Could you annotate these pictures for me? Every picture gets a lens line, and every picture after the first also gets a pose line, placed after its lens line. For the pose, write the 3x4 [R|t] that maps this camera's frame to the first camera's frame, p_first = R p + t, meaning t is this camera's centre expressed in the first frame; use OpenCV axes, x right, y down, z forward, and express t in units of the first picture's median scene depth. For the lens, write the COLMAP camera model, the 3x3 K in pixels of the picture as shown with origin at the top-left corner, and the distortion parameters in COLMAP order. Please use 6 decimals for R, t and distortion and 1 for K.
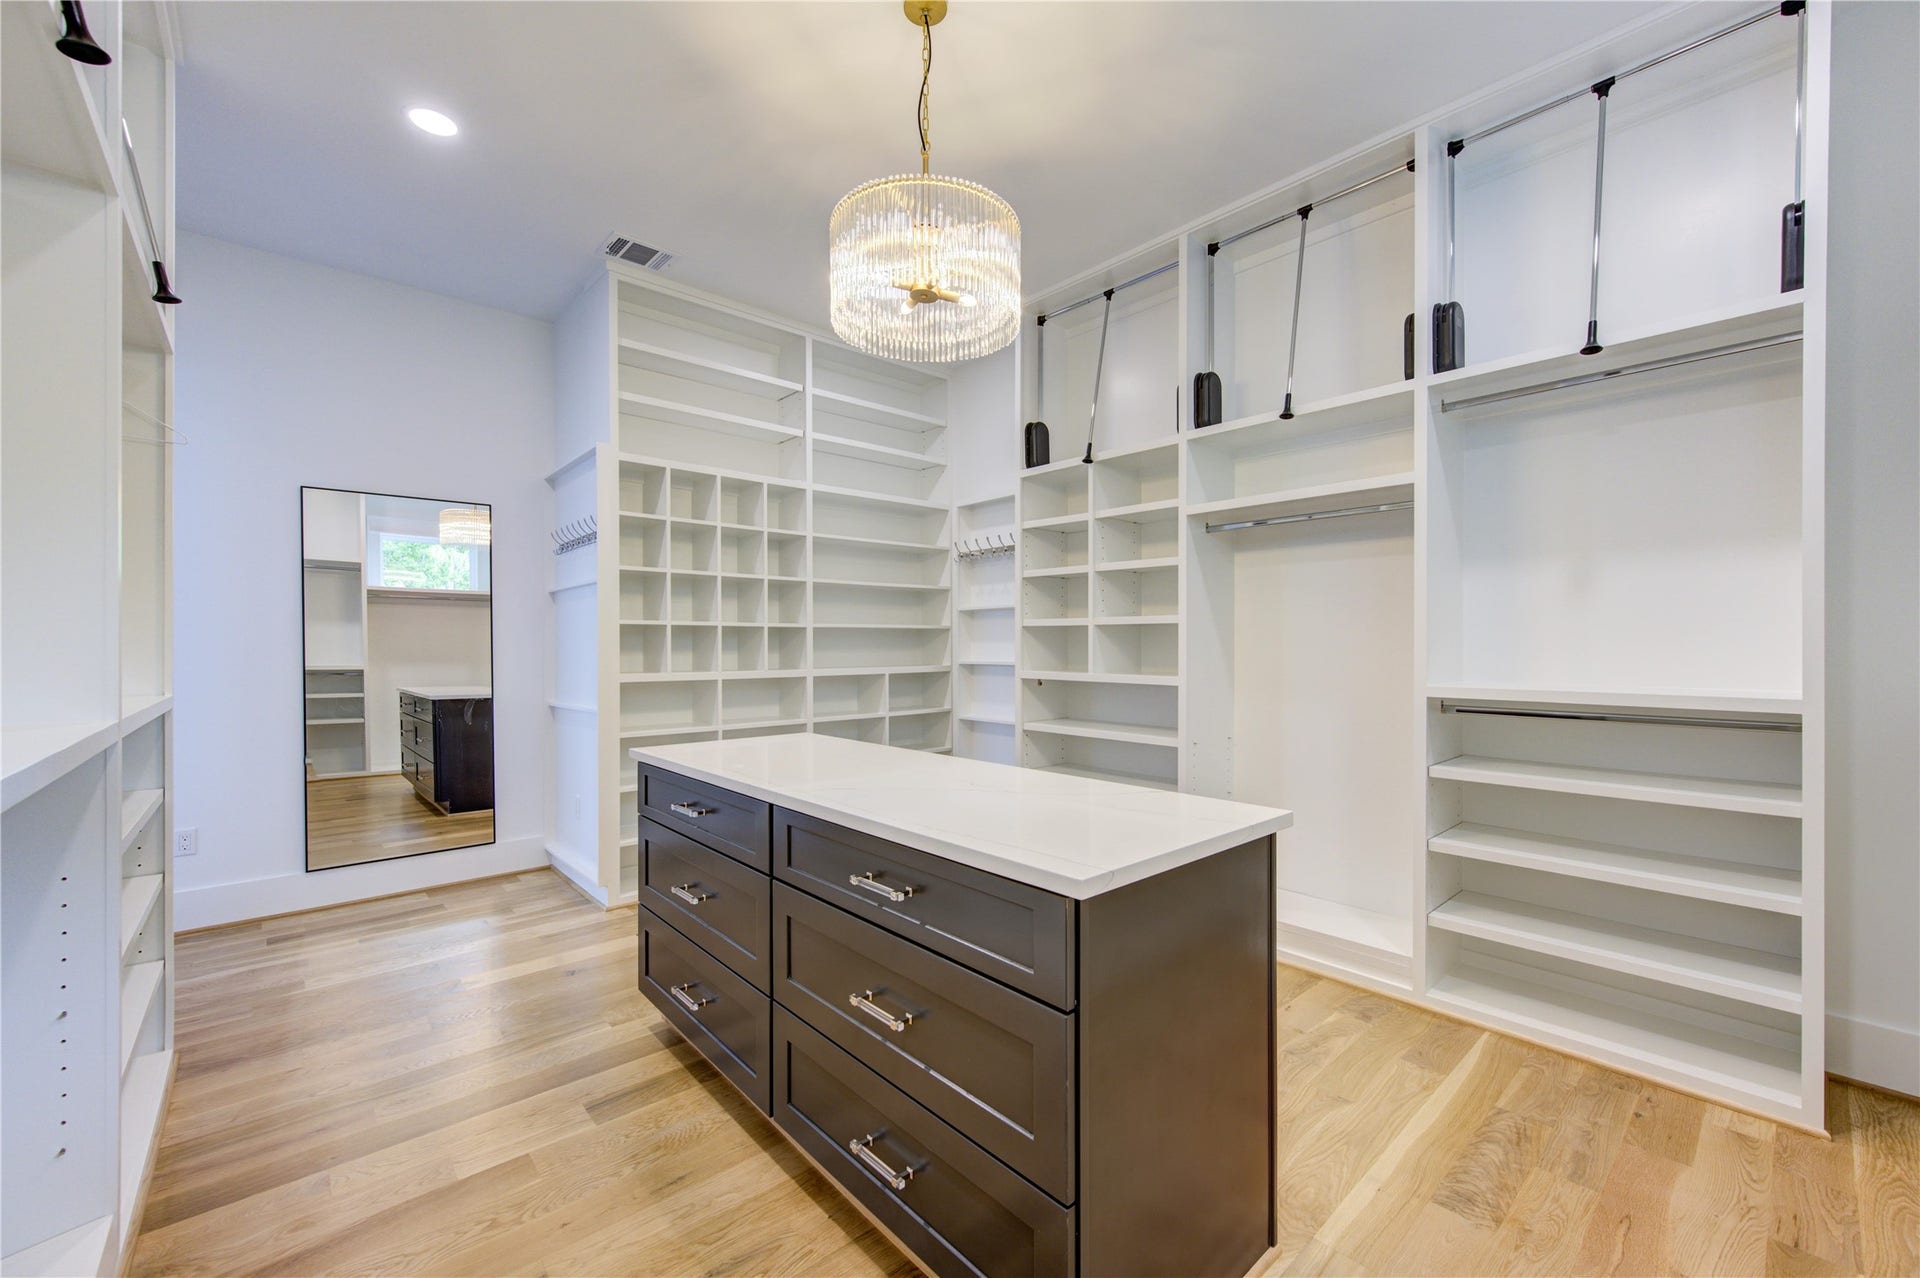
lens RADIAL K [[762.6, 0, 954.1], [0, 762.6, 643.1], [0, 0, 1]] dist [-0.000454, -0.000098]
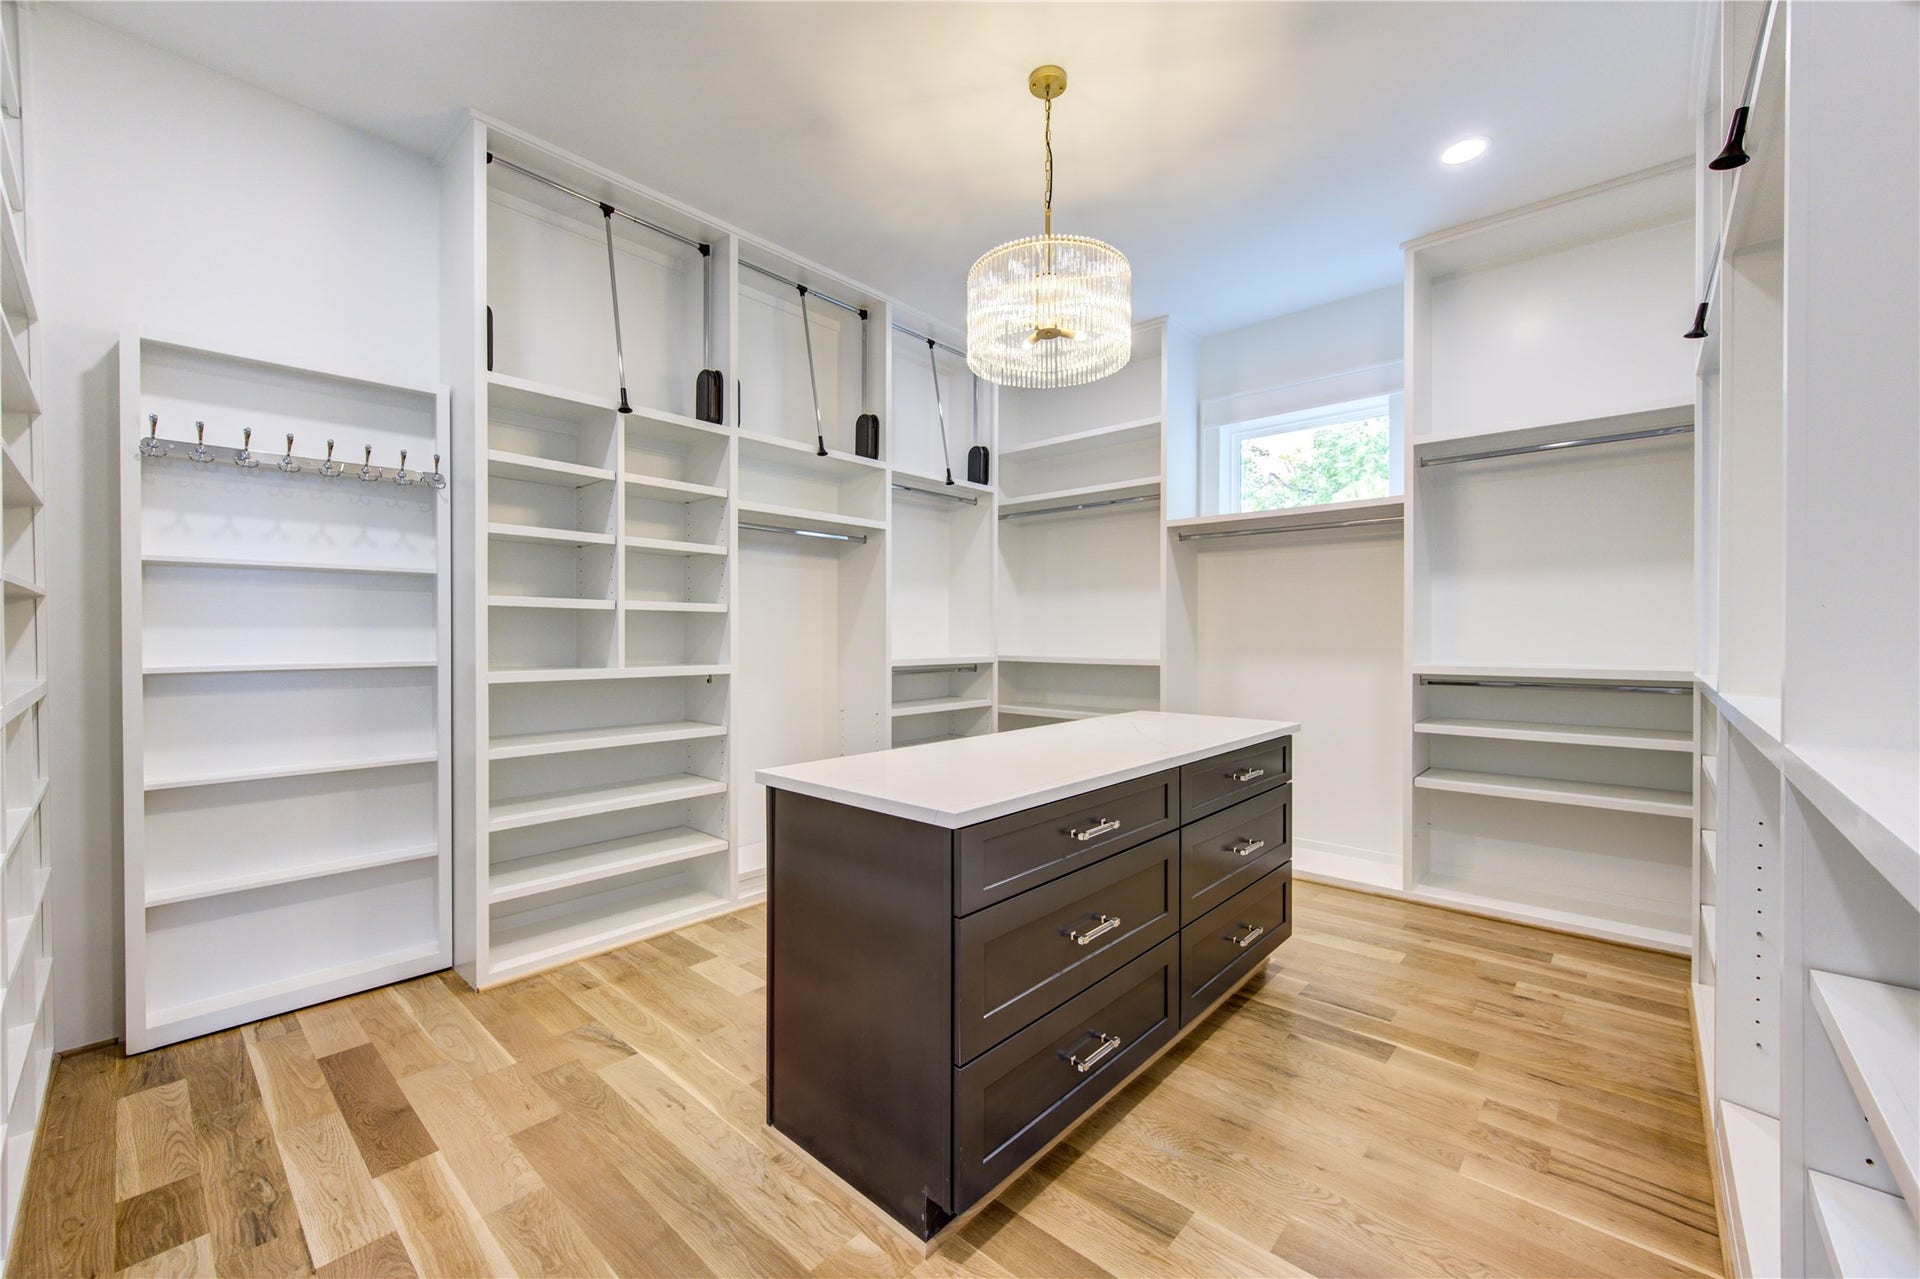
lens RADIAL K [[762.6, 0, 954.1], [0, 762.6, 643.6], [0, 0, 1]] dist [-0.000454, -0.000098]
pose [[-0.102741, -0.012917, 0.994624, -1.150337], [0.000118, 0.999916, 0.012998, 0.002718], [-0.994708, 0.001453, -0.102731, 1.228208]]
